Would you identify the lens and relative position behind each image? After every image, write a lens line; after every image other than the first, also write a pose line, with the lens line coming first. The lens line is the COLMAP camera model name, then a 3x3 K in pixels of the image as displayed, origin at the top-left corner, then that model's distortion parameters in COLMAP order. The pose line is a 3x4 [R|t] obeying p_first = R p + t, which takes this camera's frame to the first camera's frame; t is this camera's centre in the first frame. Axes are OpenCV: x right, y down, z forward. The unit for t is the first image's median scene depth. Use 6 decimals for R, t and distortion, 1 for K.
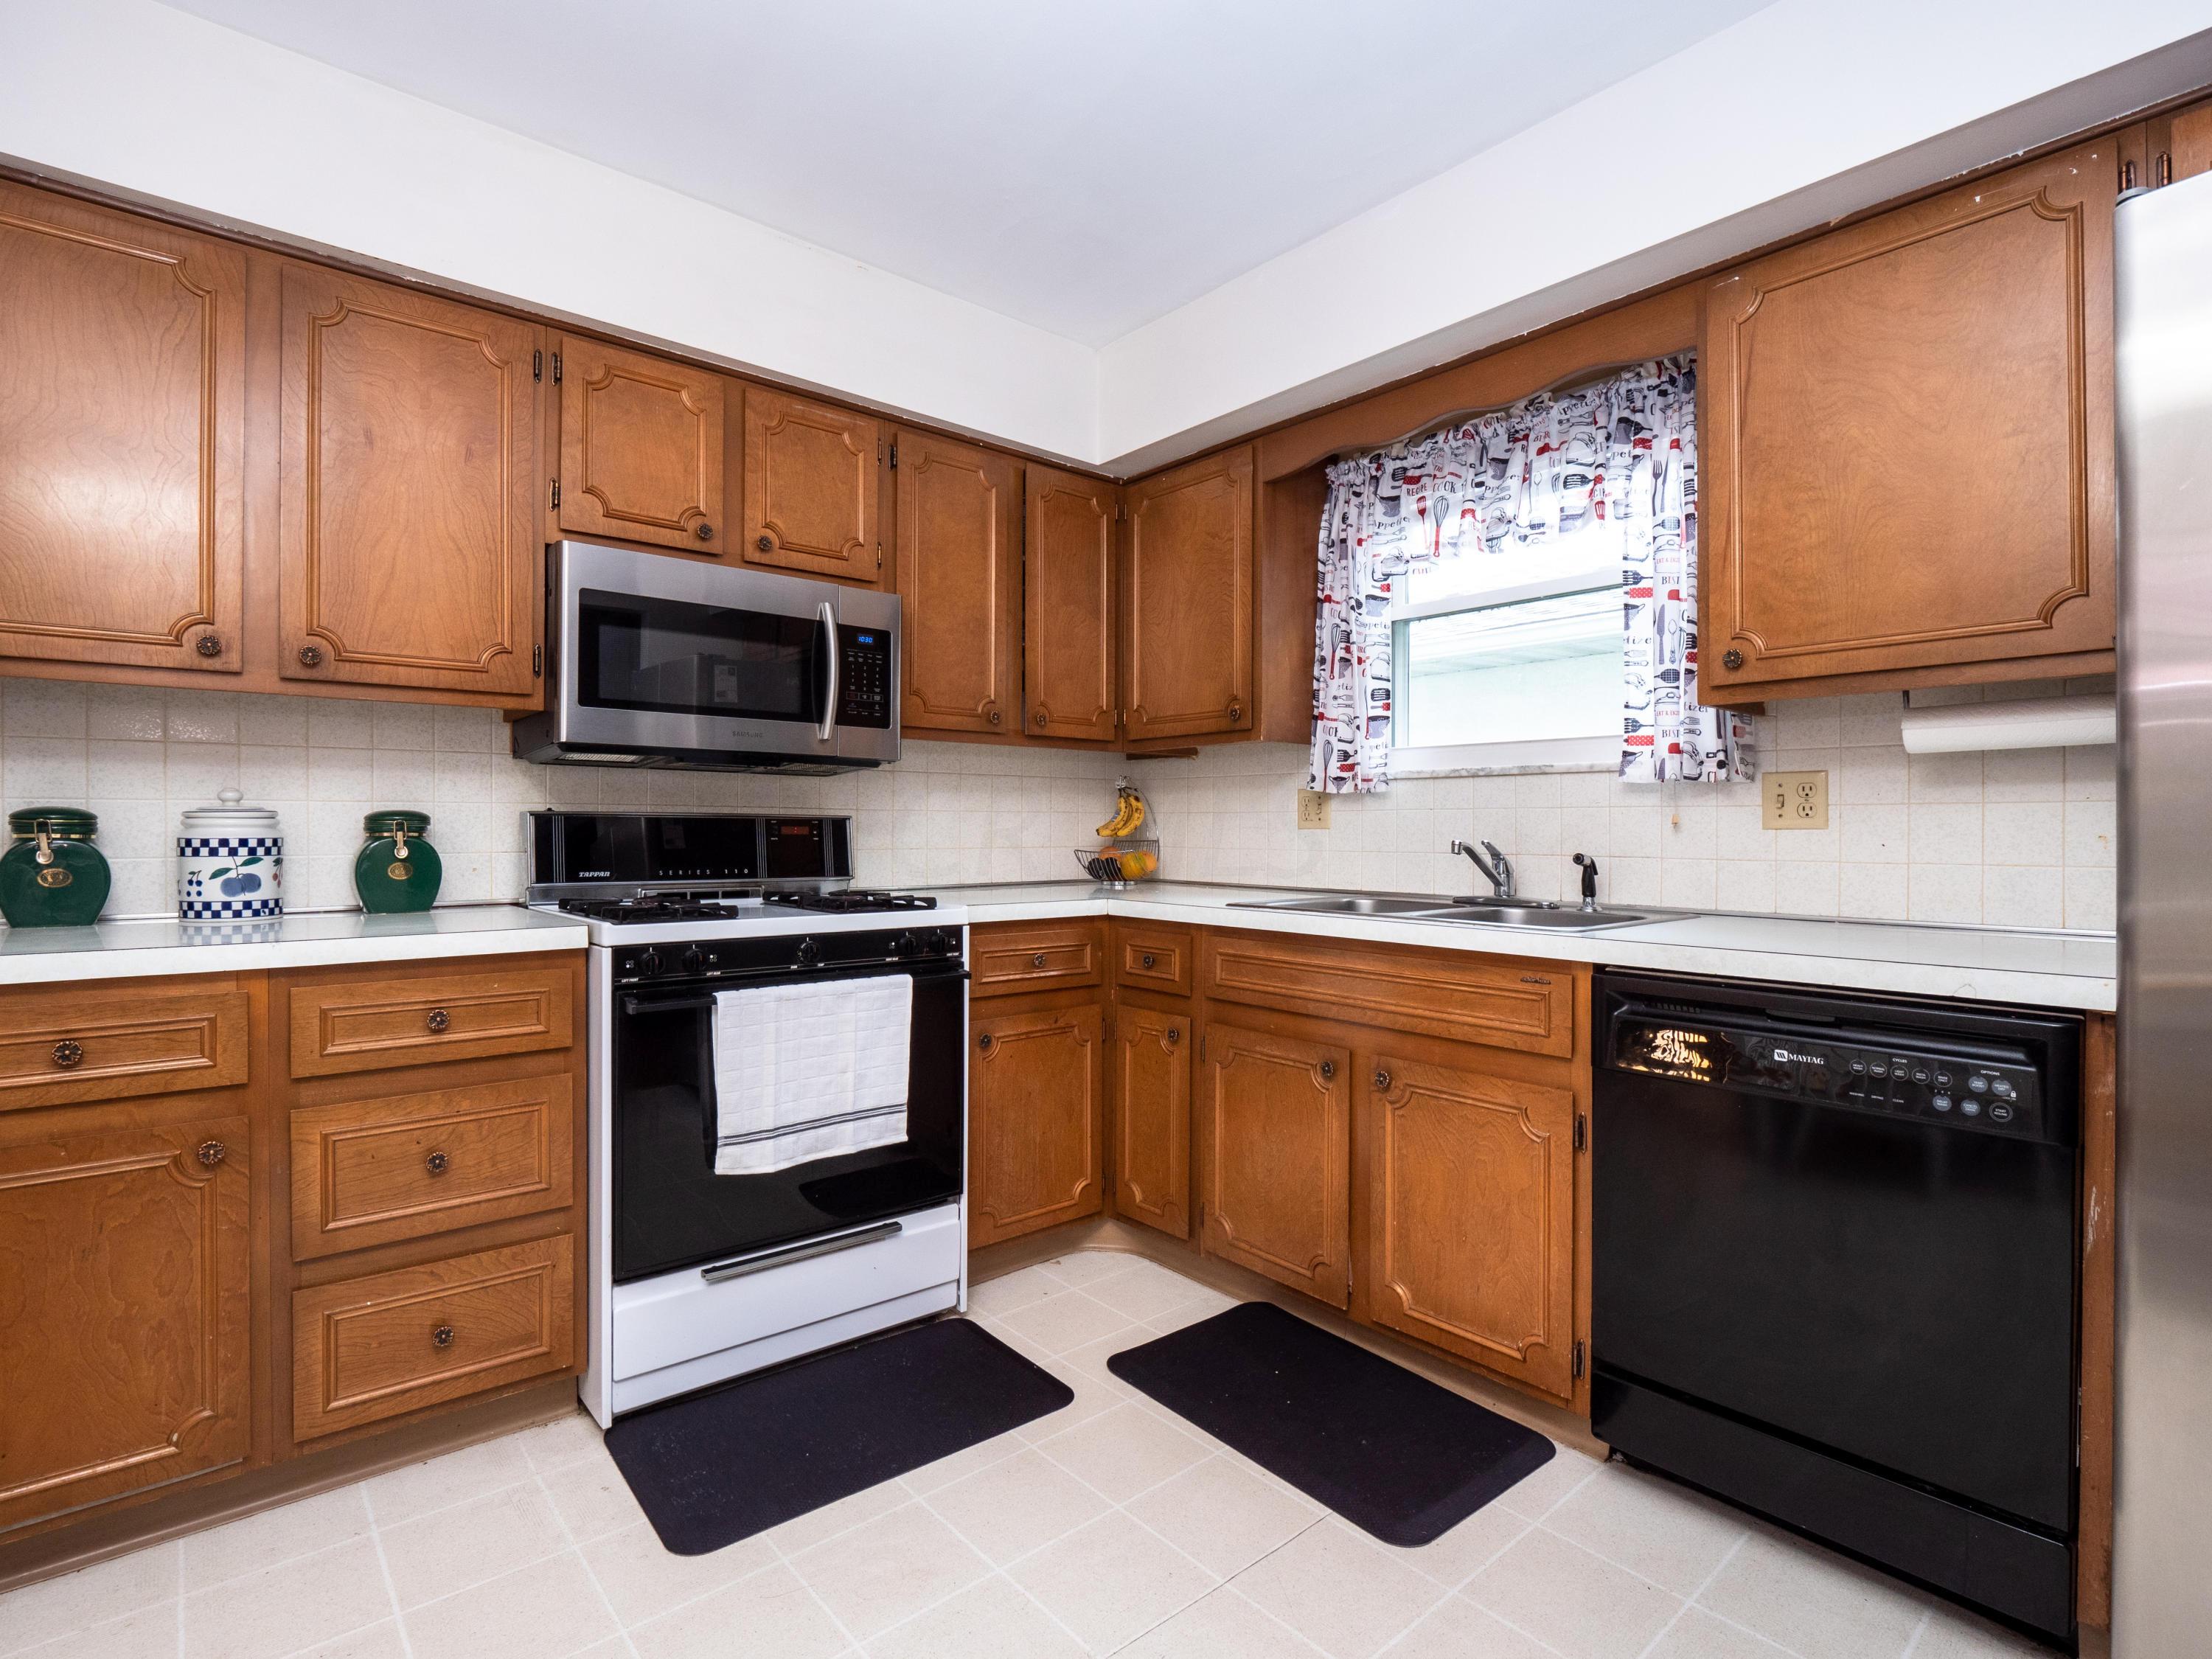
lens RADIAL K [[1110.5, 0, 1120.0], [0, 1110.5, 814.4], [0, 0, 1]] dist [-0.003258, 0.000996]
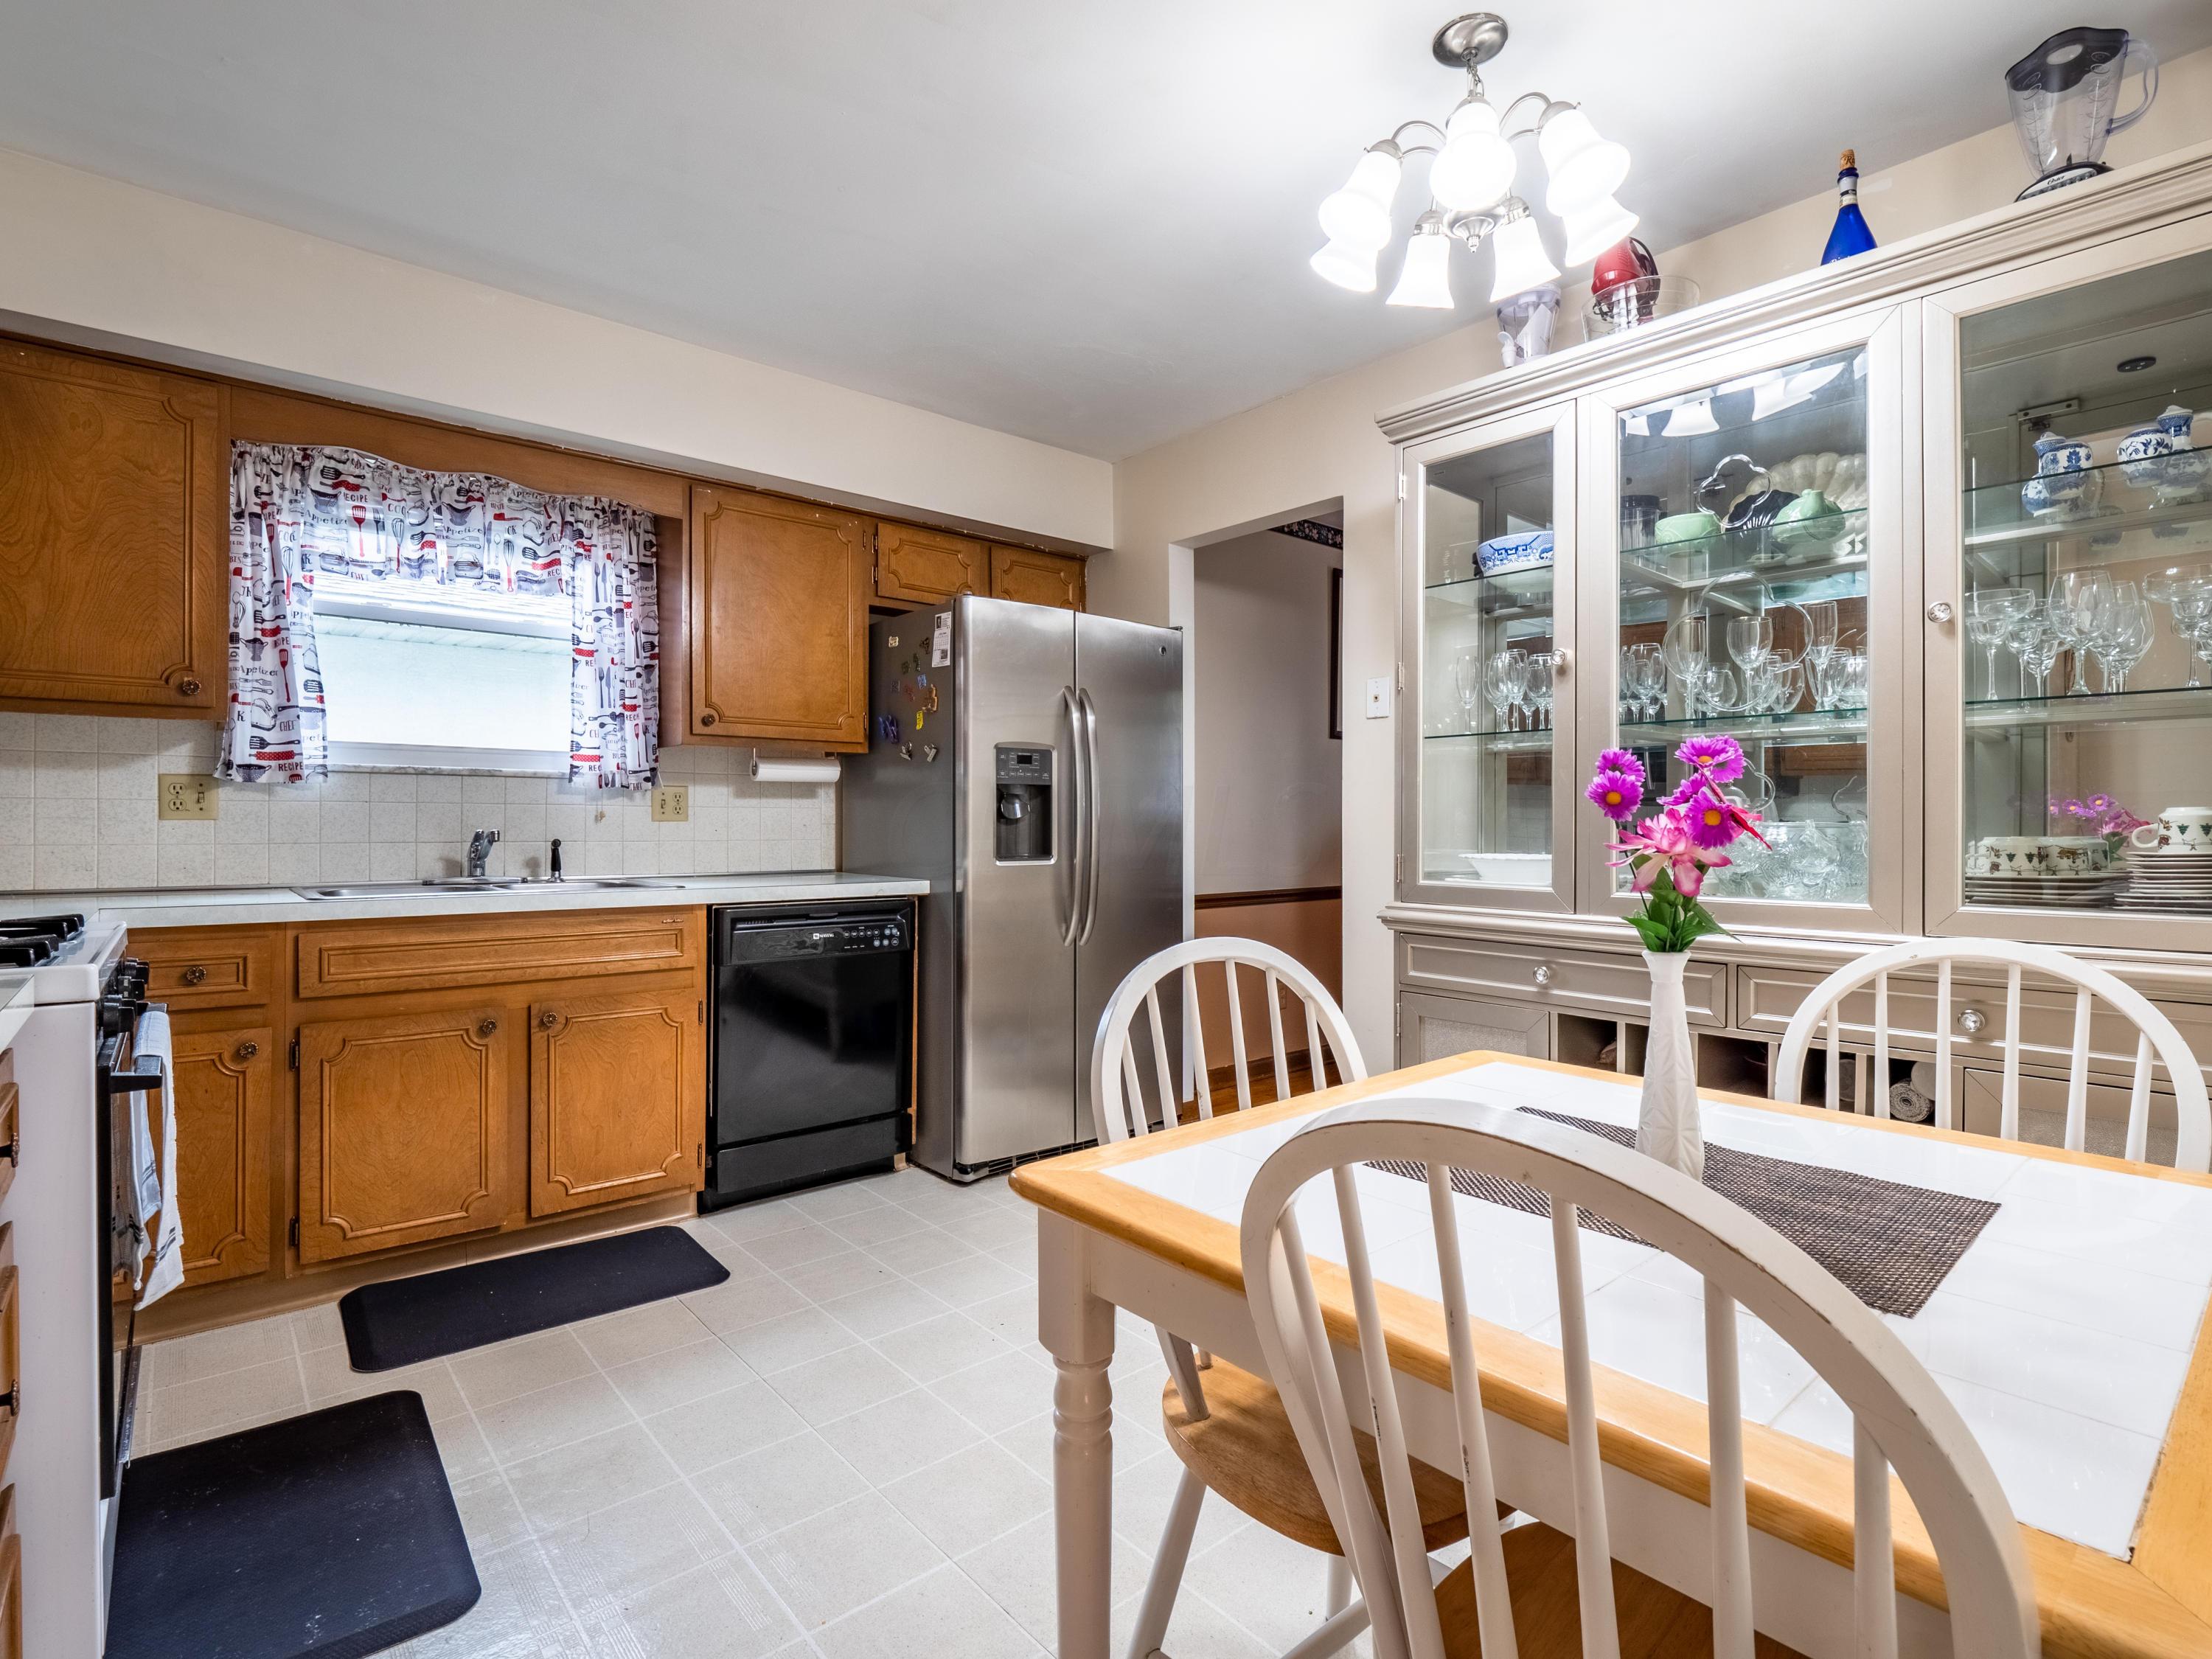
lens RADIAL K [[1110.5, 0, 1120.0], [0, 1110.5, 814.4], [0, 0, 1]] dist [-0.003258, 0.000996]
pose [[-0.031815, 0.008826, 0.999455, -0.936948], [-0.014014, 0.999859, -0.009276, 0.008203], [-0.999396, -0.014302, -0.031686, 0.357214]]
